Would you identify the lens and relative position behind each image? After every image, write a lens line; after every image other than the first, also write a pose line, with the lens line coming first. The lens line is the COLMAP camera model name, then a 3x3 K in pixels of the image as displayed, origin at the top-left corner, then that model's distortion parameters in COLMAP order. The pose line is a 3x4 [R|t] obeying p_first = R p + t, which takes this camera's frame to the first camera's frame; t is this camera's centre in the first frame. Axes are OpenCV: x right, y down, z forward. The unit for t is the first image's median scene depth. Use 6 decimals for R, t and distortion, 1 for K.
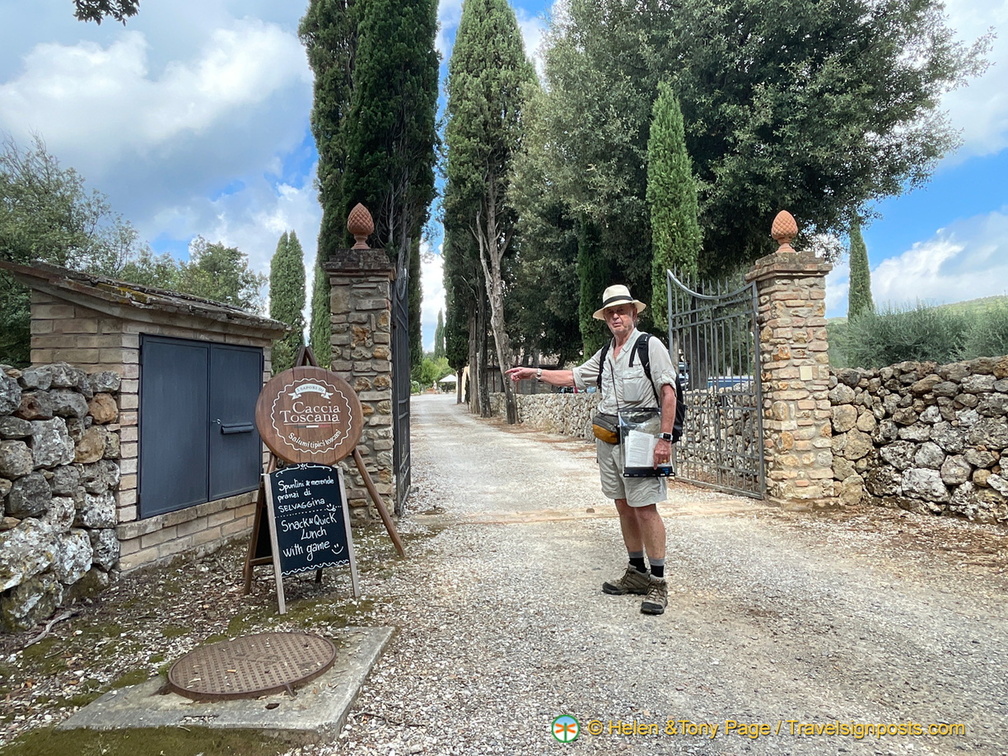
lens RADIAL K [[663.9, 0, 504.0], [0, 663.9, 378.0], [0, 0, 1]] dist [0.010307, -0.003988]
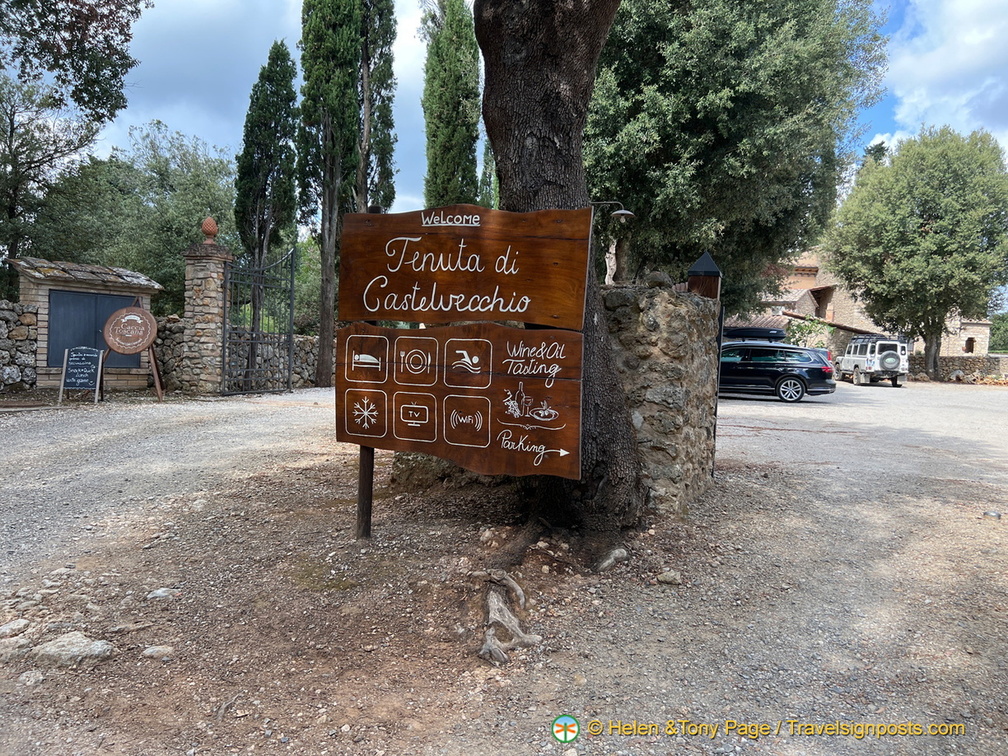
lens RADIAL K [[752.9, 0, 504.0], [0, 752.9, 378.0], [0, 0, 1]] dist [0.040125, -0.057257]
pose [[0.904667, 0.077964, -0.418926, 1.721231], [-0.055487, 0.996303, 0.065593, -0.015318], [0.422491, -0.036095, 0.905648, -0.642066]]
